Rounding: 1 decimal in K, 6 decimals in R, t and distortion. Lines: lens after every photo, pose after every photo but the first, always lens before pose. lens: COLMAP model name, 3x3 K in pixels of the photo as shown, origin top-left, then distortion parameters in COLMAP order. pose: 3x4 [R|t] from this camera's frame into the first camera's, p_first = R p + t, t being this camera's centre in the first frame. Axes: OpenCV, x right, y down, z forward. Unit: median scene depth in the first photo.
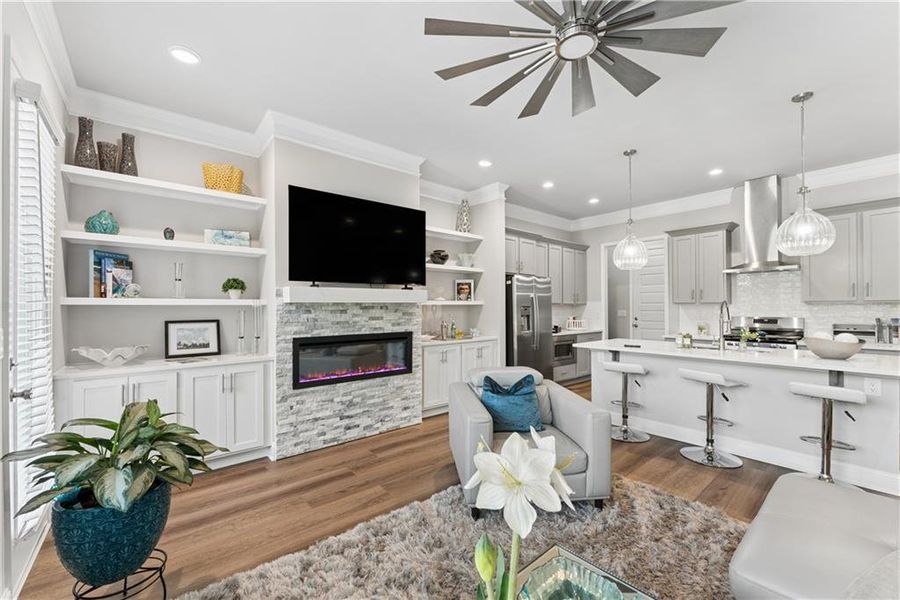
lens RADIAL K [[366.2, 0, 450.6], [0, 366.2, 305.6], [0, 0, 1]] dist [-0.001277, 0.000107]
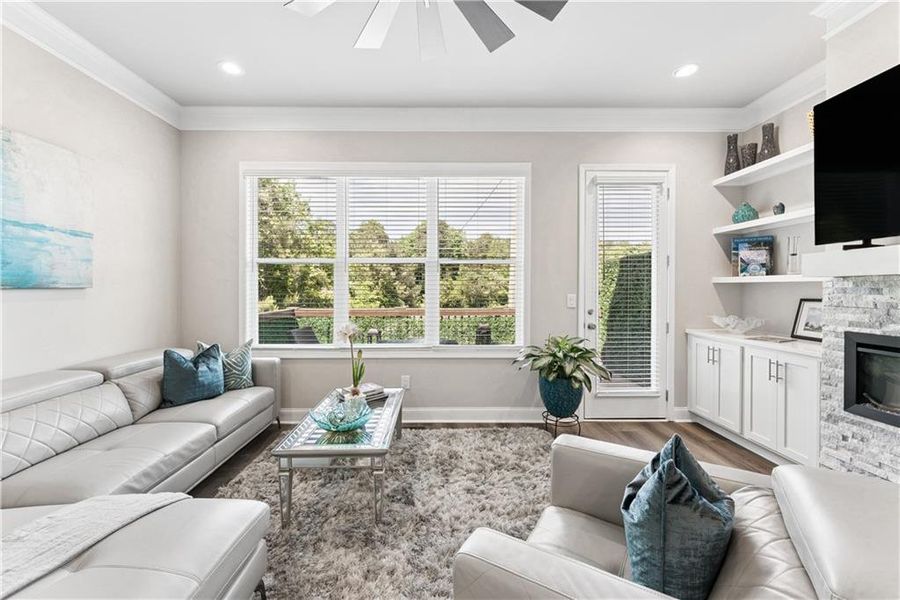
lens RADIAL K [[366.2, 0, 445.3], [0, 366.2, 291.7], [0, 0, 1]] dist [-0.001277, 0.000107]
pose [[-0.631583, 0.013333, -0.775194, 0.441356], [0.008188, 0.999911, 0.010527, 0.005770], [0.775265, 0.000301, -0.631636, 0.741612]]
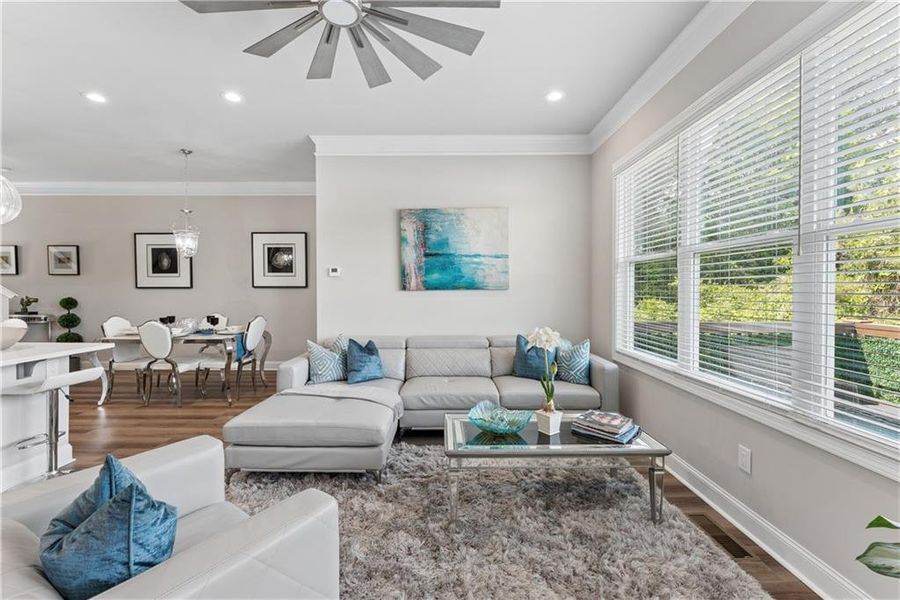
lens RADIAL K [[366.2, 0, 449.1], [0, 366.2, 294.1], [0, 0, 1]] dist [-0.001277, 0.000107]
pose [[-0.767552, -0.005447, 0.640963, -0.231828], [0.000481, 0.999959, 0.009073, 0.005127], [-0.640986, 0.007272, -0.767518, 0.744263]]
